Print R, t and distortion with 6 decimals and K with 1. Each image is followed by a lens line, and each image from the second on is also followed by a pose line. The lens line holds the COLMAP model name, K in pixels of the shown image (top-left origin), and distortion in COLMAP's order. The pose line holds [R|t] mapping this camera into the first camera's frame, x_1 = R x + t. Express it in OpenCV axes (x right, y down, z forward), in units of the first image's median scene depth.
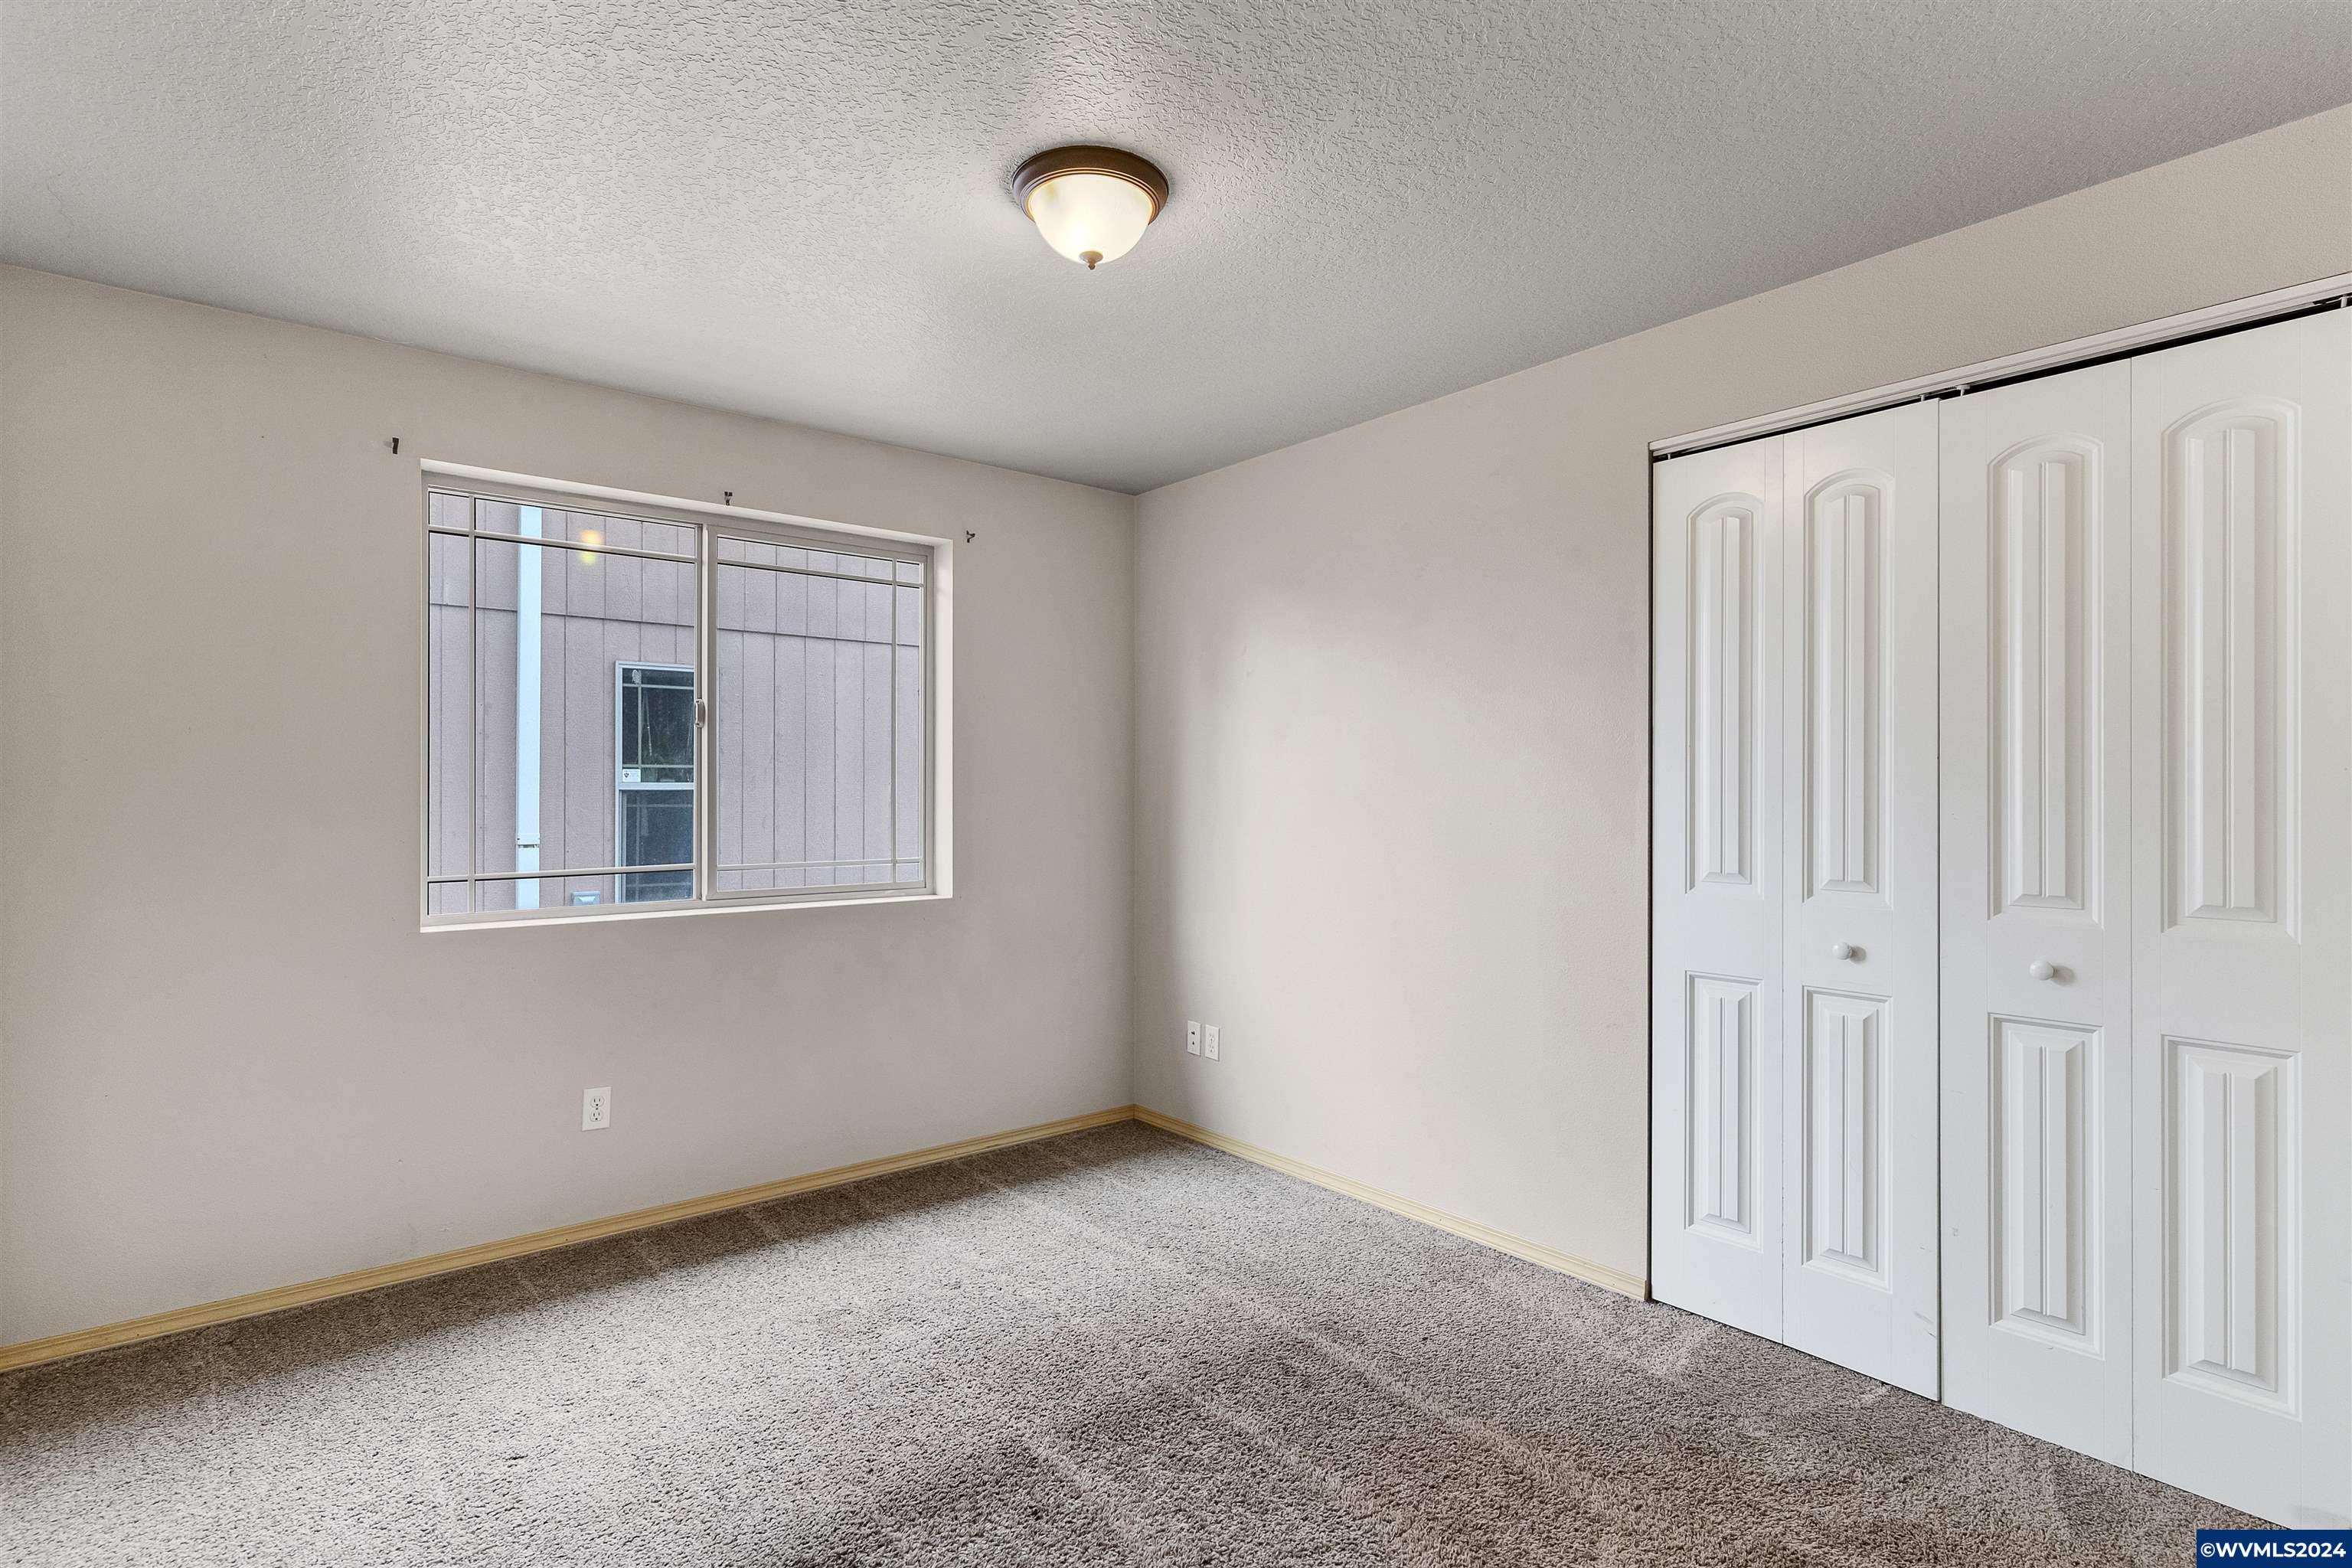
lens RADIAL K [[1148.0, 0, 1167.7], [0, 1148.0, 779.4], [0, 0, 1]] dist [0.001949, -0.000272]
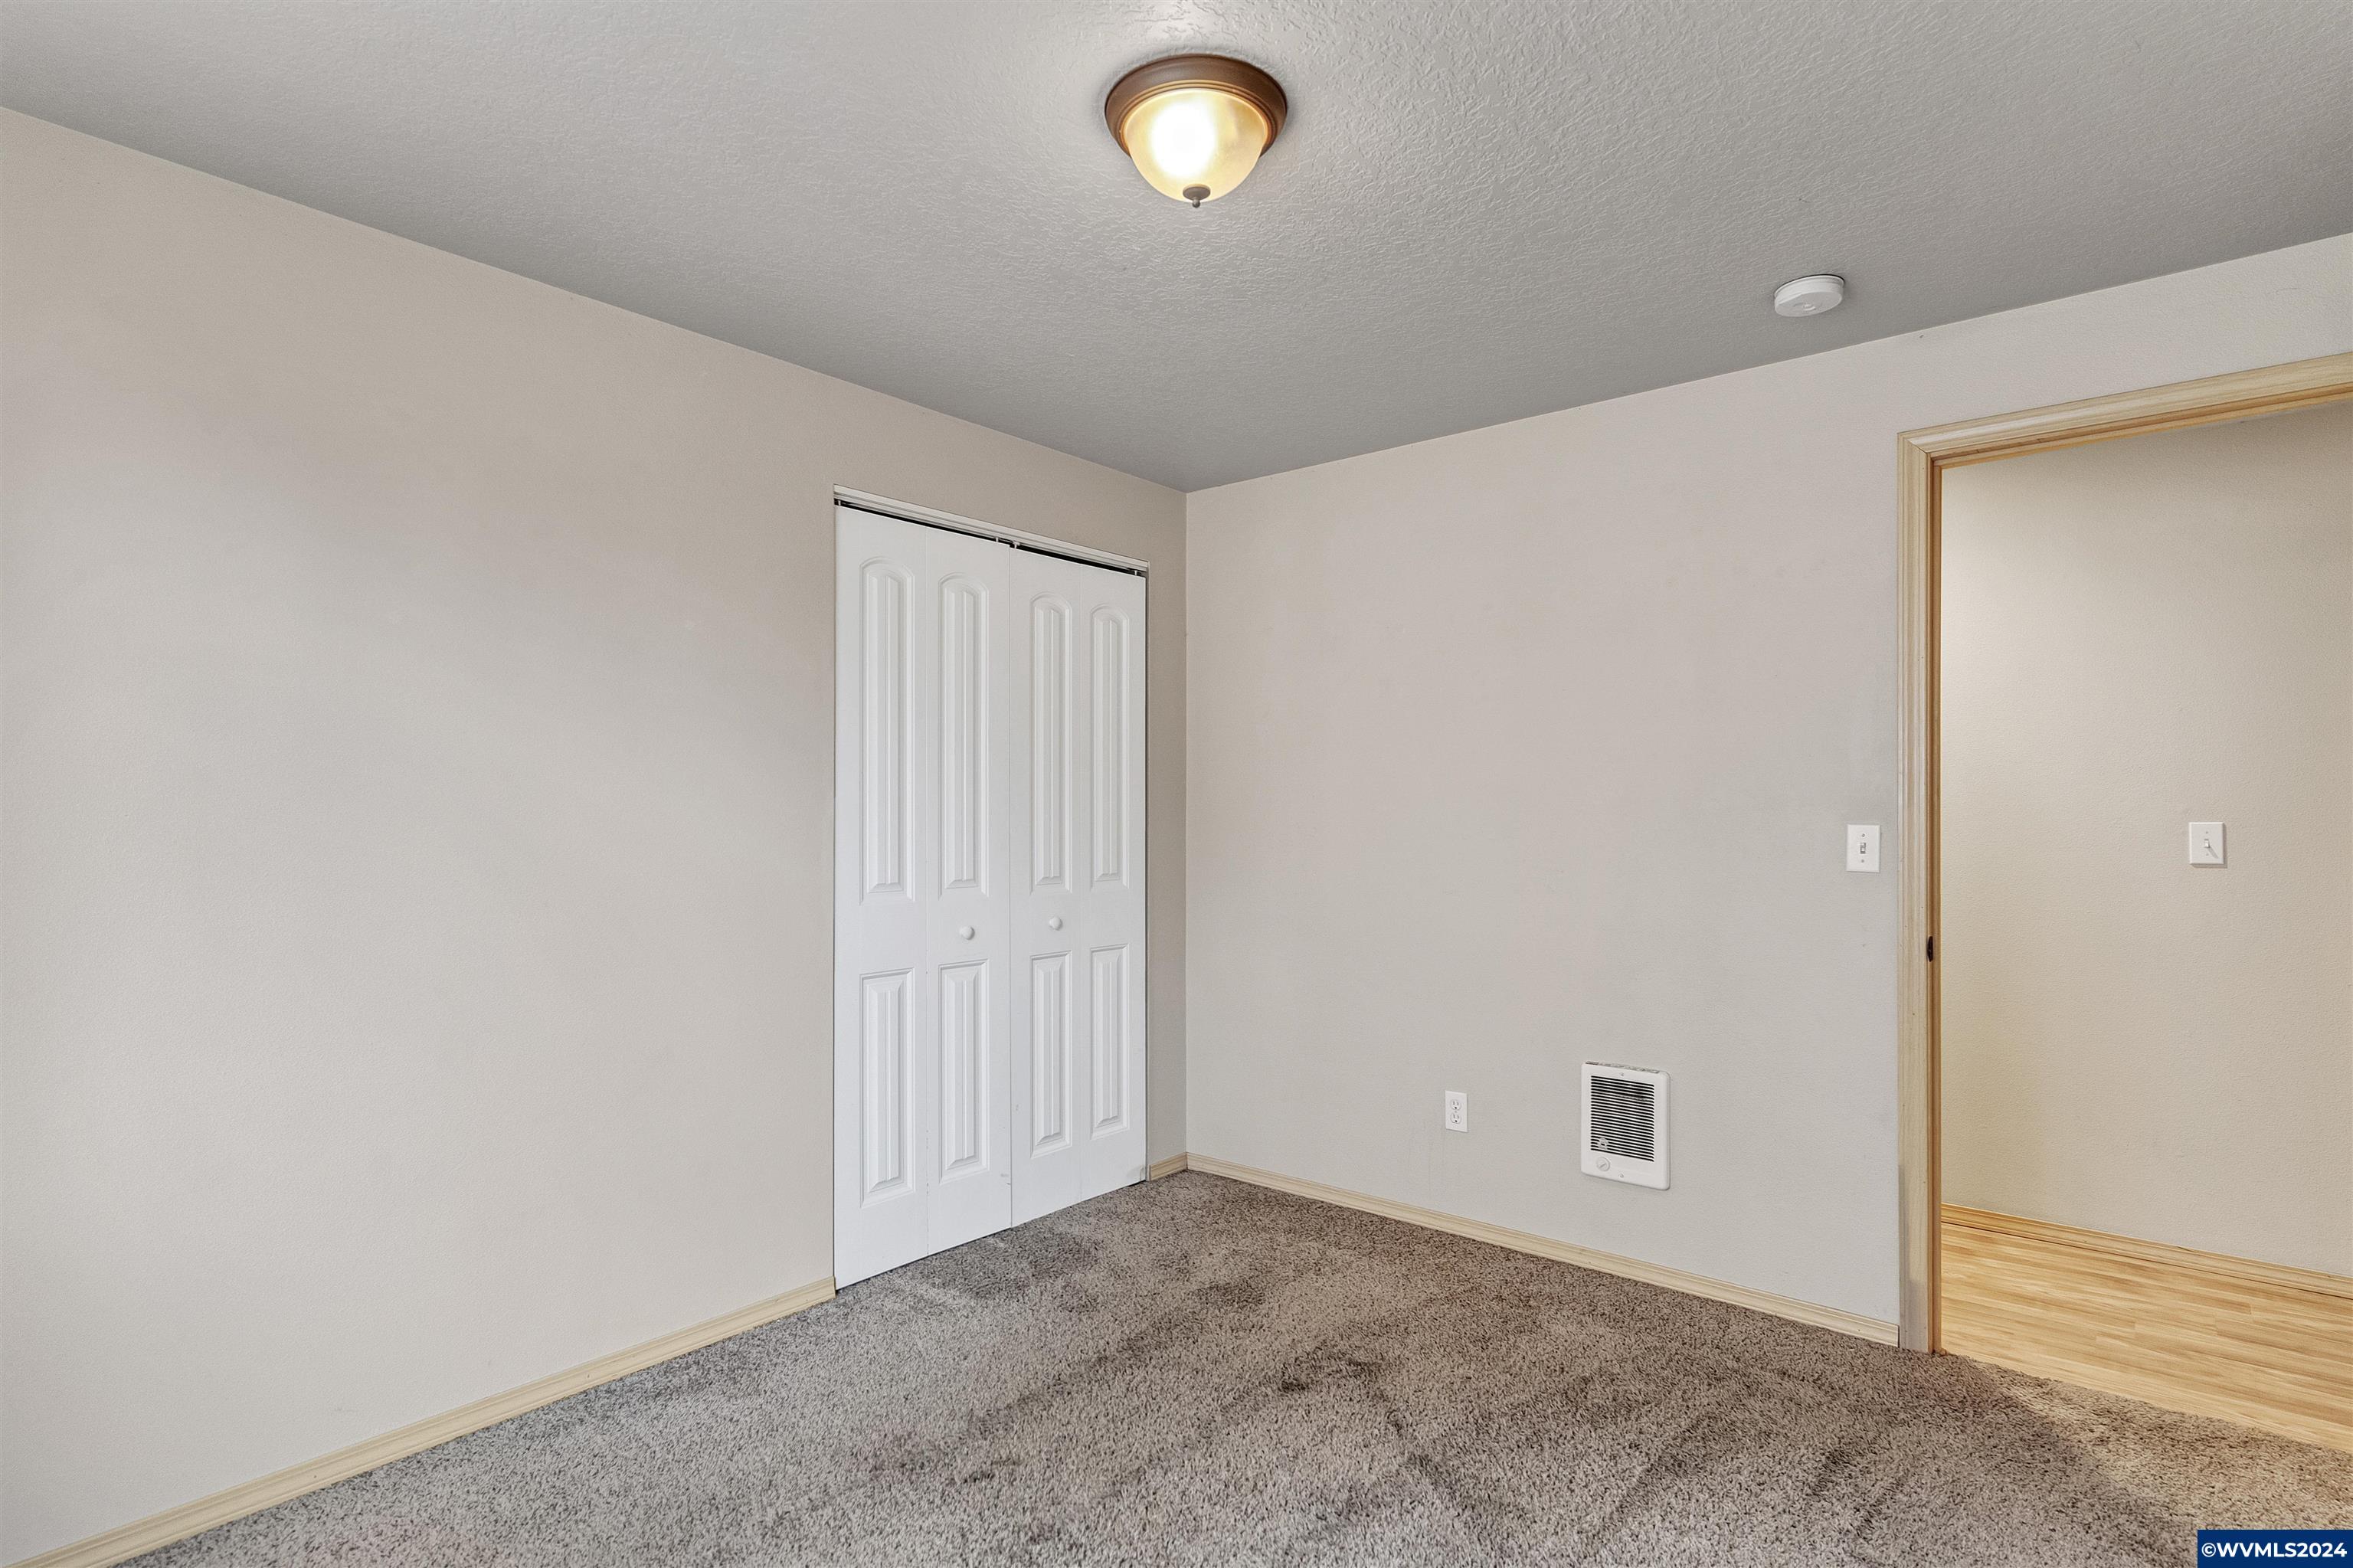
lens RADIAL K [[1148.6, 0, 1178.2], [0, 1148.6, 793.6], [0, 0, 1]] dist [0.001949, -0.000272]
pose [[-0.166758, 0.008952, 0.985957, -0.085181], [-0.010729, 0.999883, -0.010894, -0.000121], [-0.985940, -0.012395, -0.166642, 0.107988]]
